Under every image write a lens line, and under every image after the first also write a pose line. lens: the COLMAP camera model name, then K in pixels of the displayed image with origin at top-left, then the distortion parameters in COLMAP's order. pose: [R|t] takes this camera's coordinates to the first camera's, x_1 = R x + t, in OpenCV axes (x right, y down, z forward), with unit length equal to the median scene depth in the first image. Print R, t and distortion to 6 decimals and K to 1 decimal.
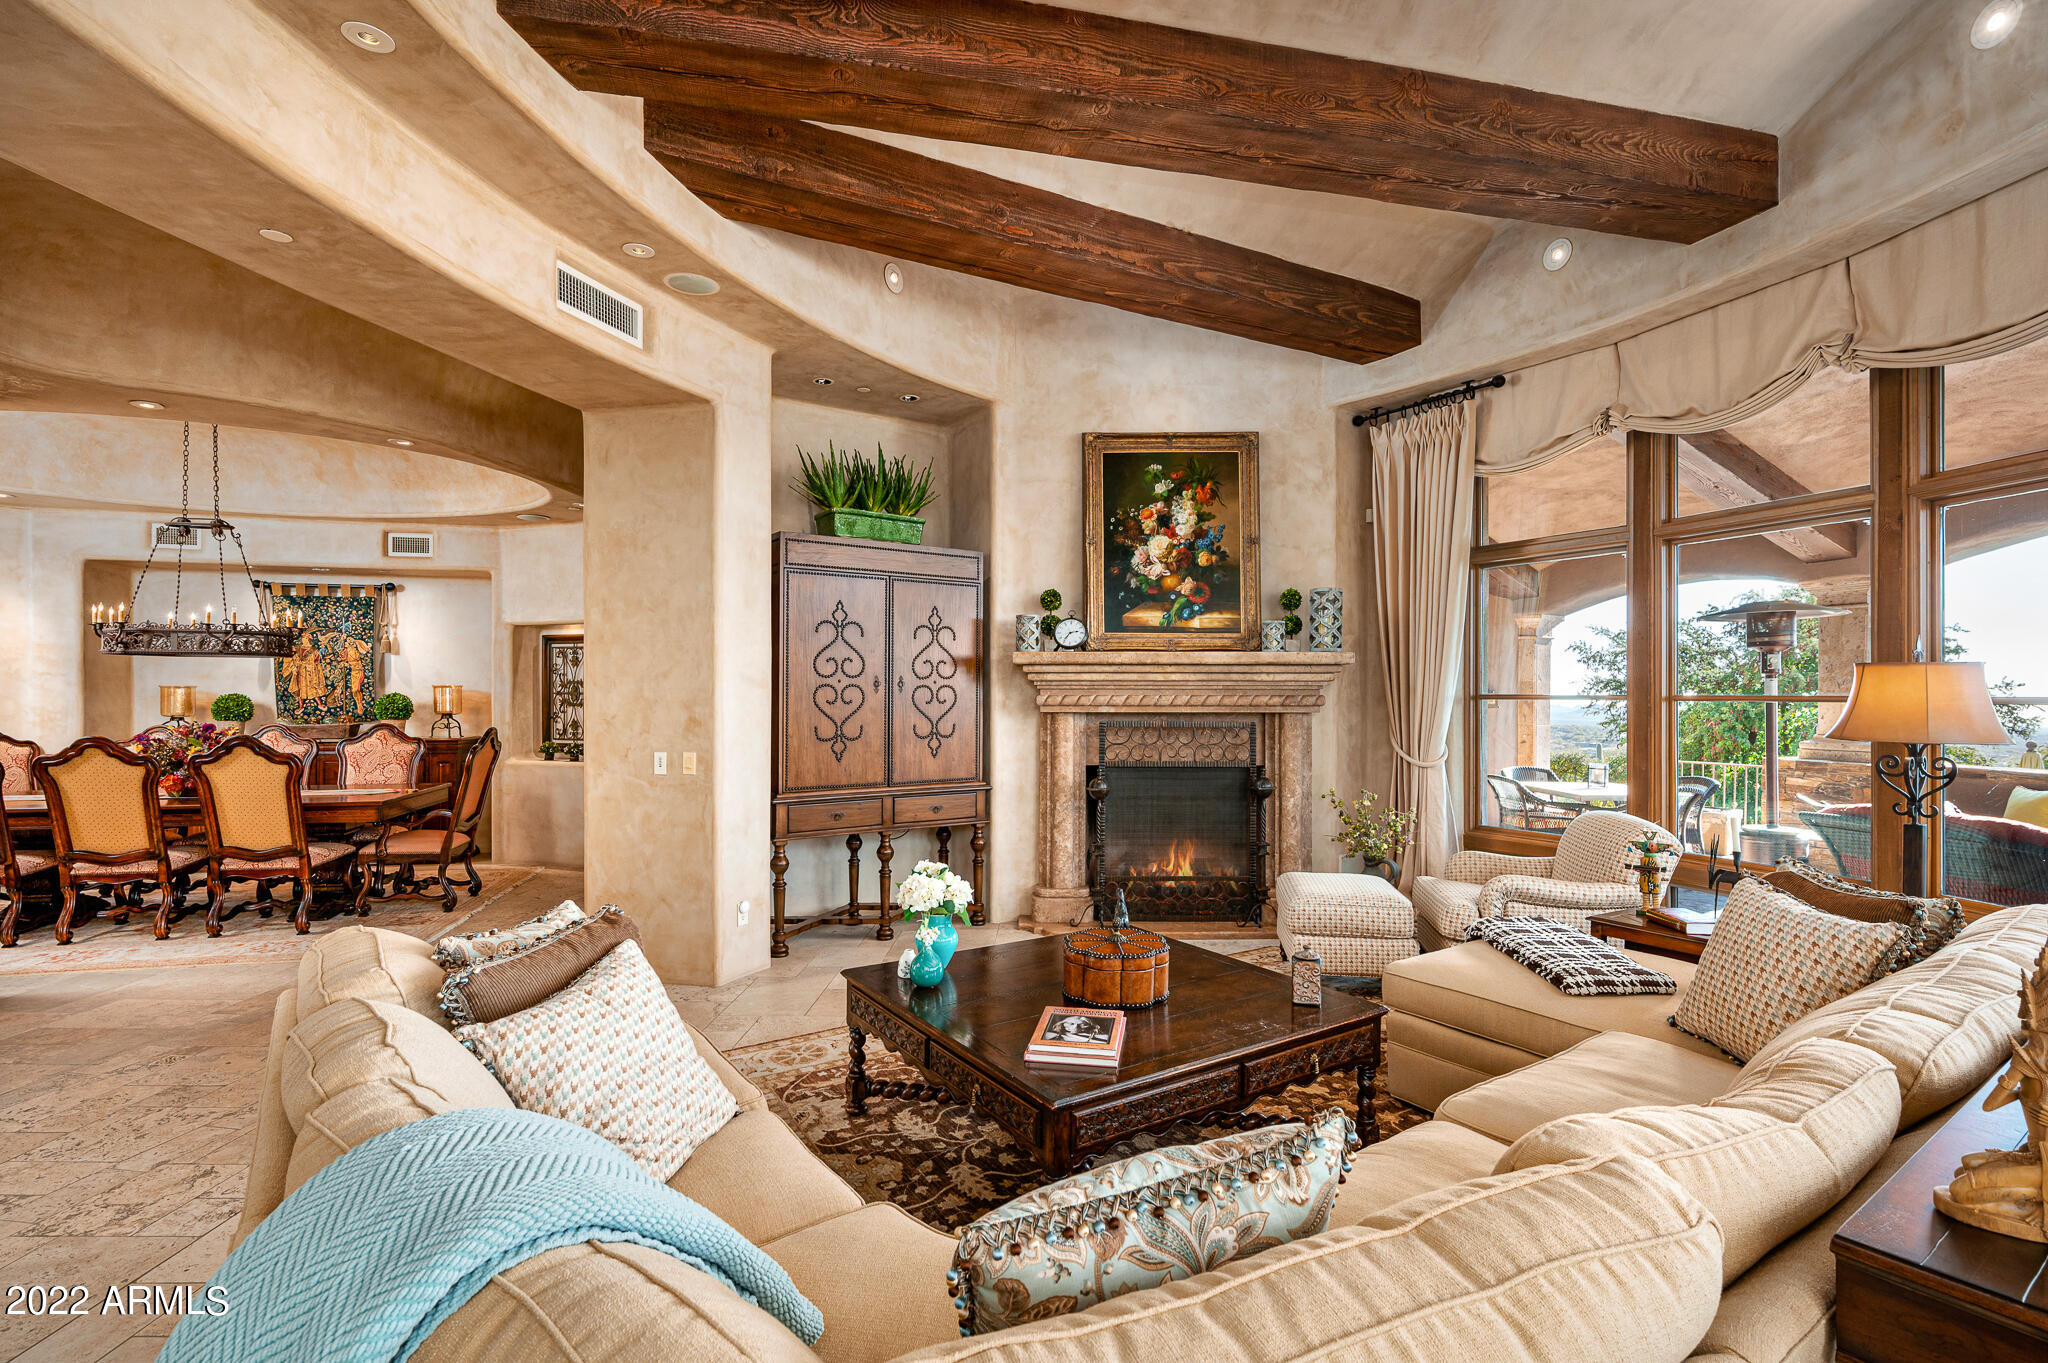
lens RADIAL K [[957.5, 0, 1024.0], [0, 957.5, 681.5], [0, 0, 1]] dist [-0.000196, 0.000249]
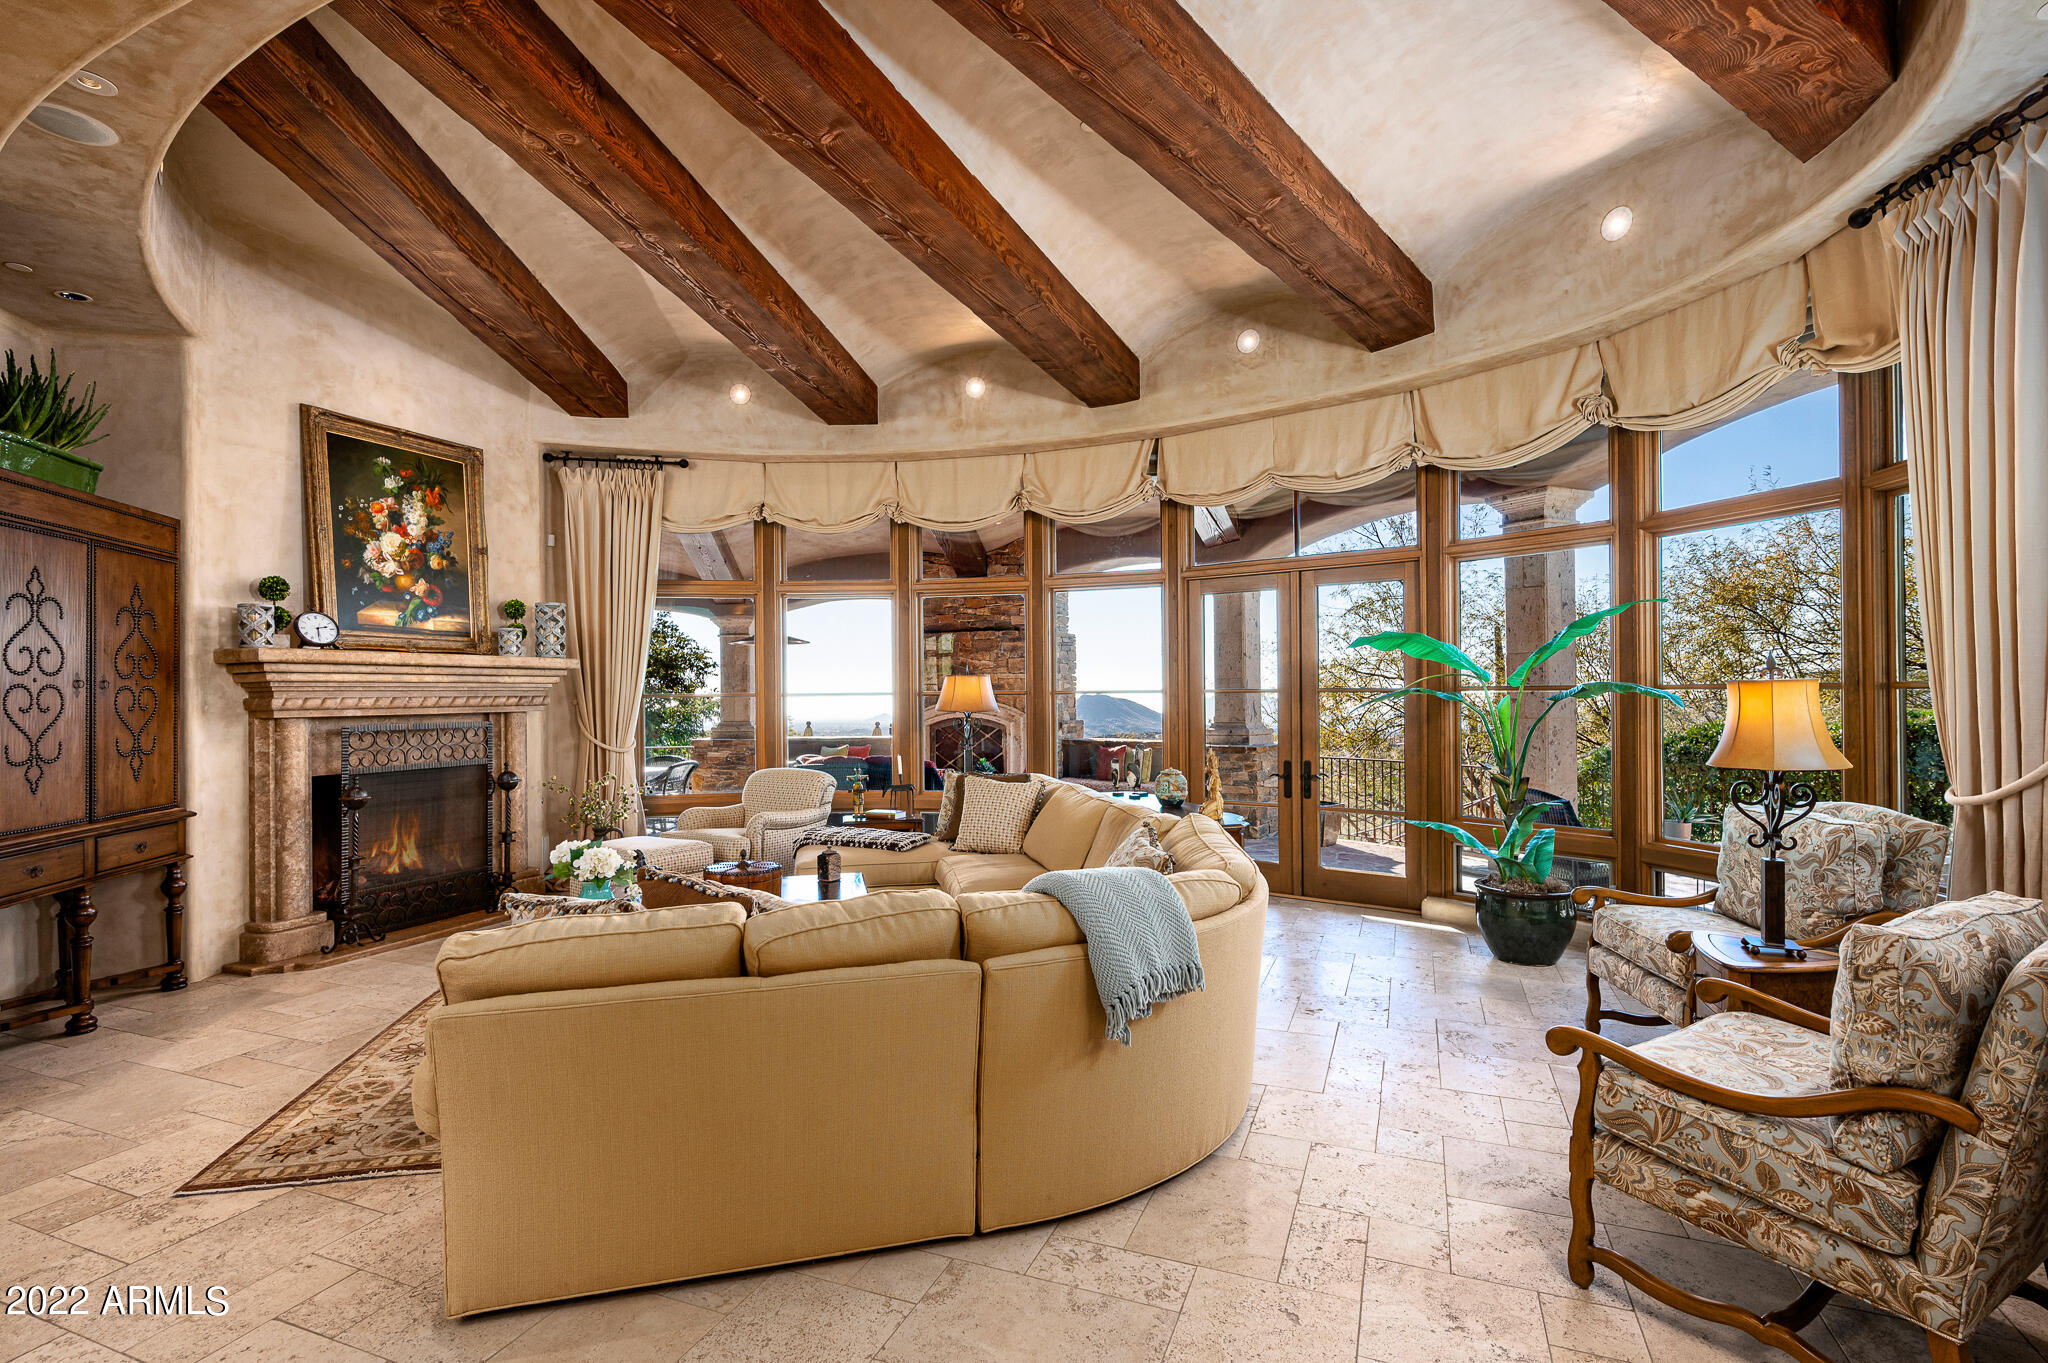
lens RADIAL K [[957.5, 0, 1024.0], [0, 957.5, 681.5], [0, 0, 1]] dist [-0.000196, 0.000249]
pose [[0.345861, 0.005374, 0.938270, -0.548140], [0.002440, 0.999975, -0.006627, 0.006452], [-0.938282, 0.004582, 0.345840, 0.065529]]
